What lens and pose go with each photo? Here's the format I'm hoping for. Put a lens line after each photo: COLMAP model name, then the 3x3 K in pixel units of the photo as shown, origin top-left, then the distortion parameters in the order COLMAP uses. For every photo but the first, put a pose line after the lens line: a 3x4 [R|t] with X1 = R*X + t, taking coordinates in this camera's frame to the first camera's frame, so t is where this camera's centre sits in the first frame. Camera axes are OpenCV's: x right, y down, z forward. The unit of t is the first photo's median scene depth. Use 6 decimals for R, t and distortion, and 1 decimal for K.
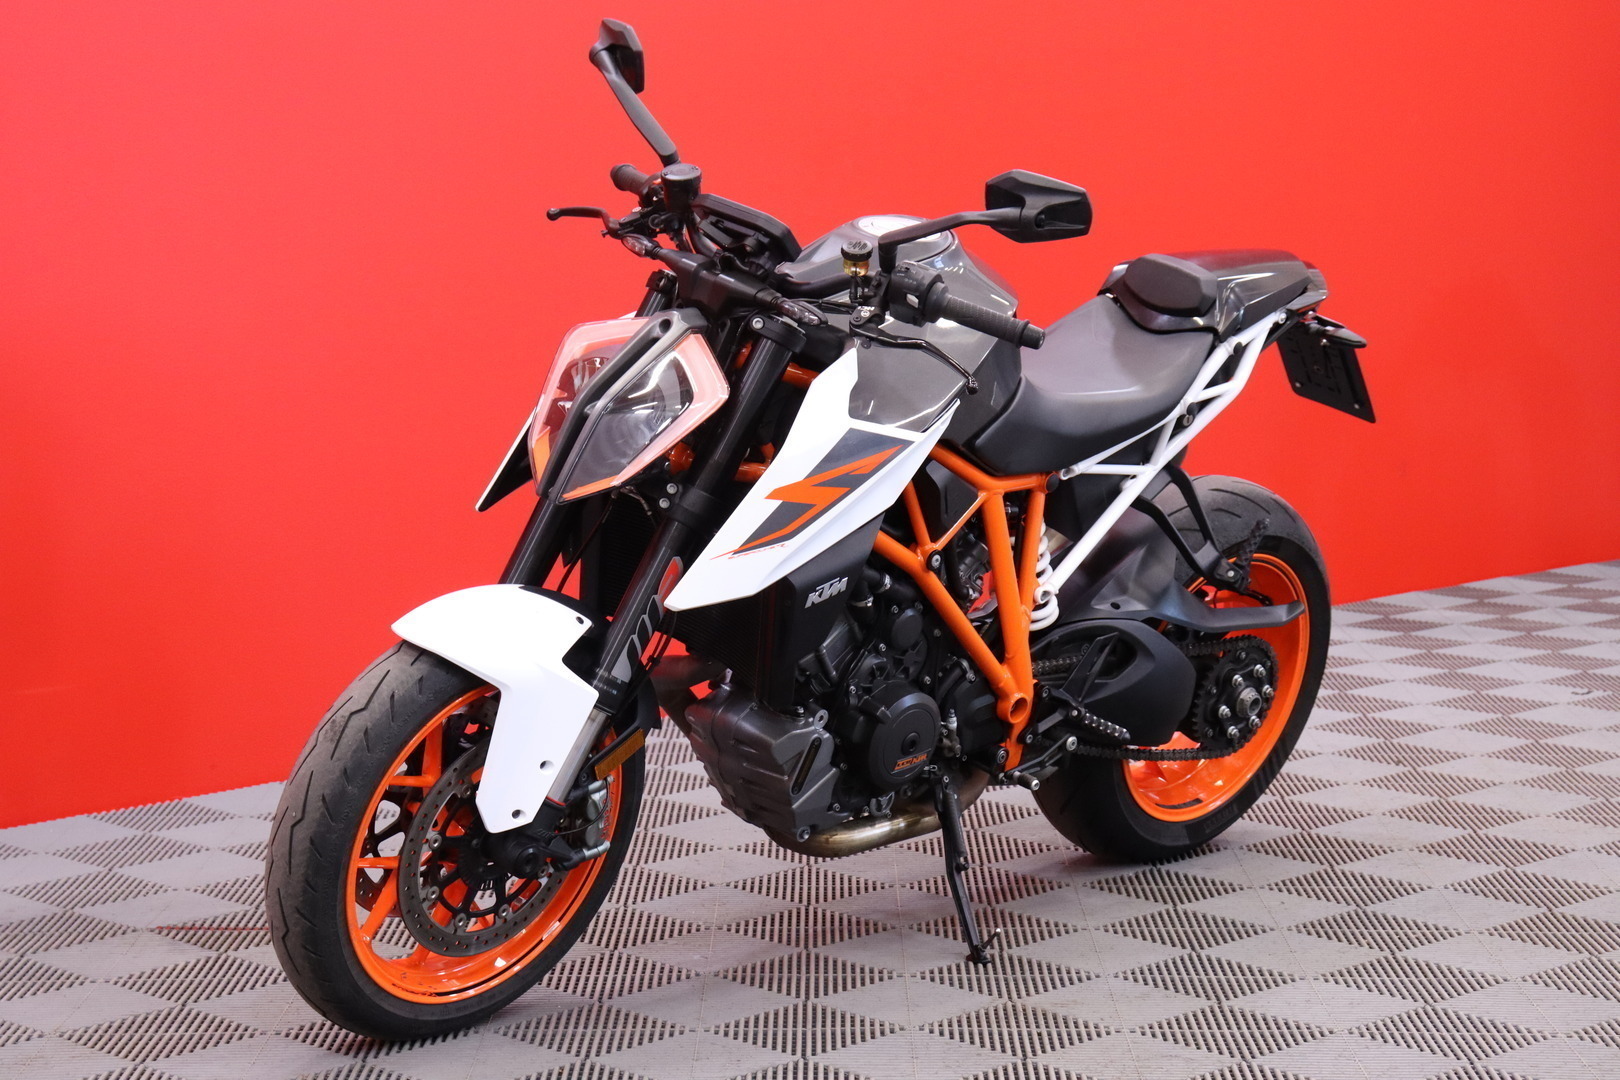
lens RADIAL K [[3295.0, 0, 811.5], [0, 3295.0, 540.1], [0, 0, 1]] dist [0.232214, 0.000000]
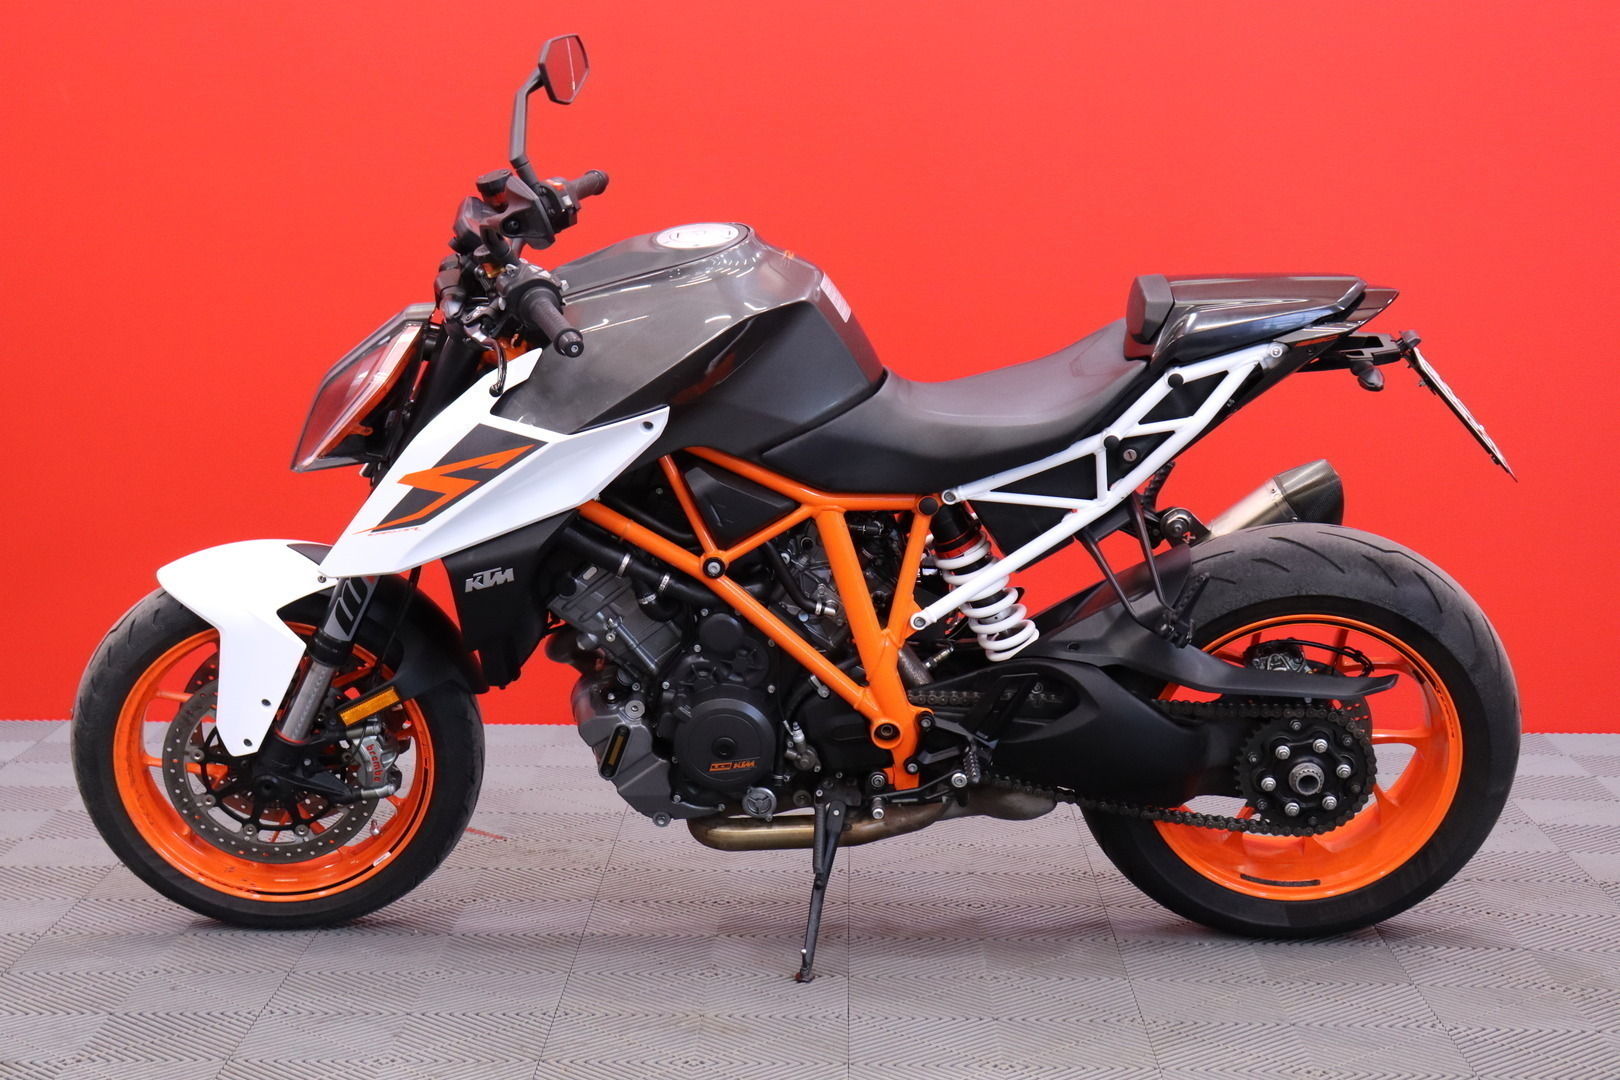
lens RADIAL K [[2935.6, 0, 809.1], [0, 2935.6, 547.8], [0, 0, 1]] dist [0.092098, 0.000000]
pose [[0.700429, 0.107656, -0.705556, 0.678960], [-0.093627, 0.993875, 0.058702, -0.054240], [0.707554, 0.024943, 0.706219, 0.391262]]
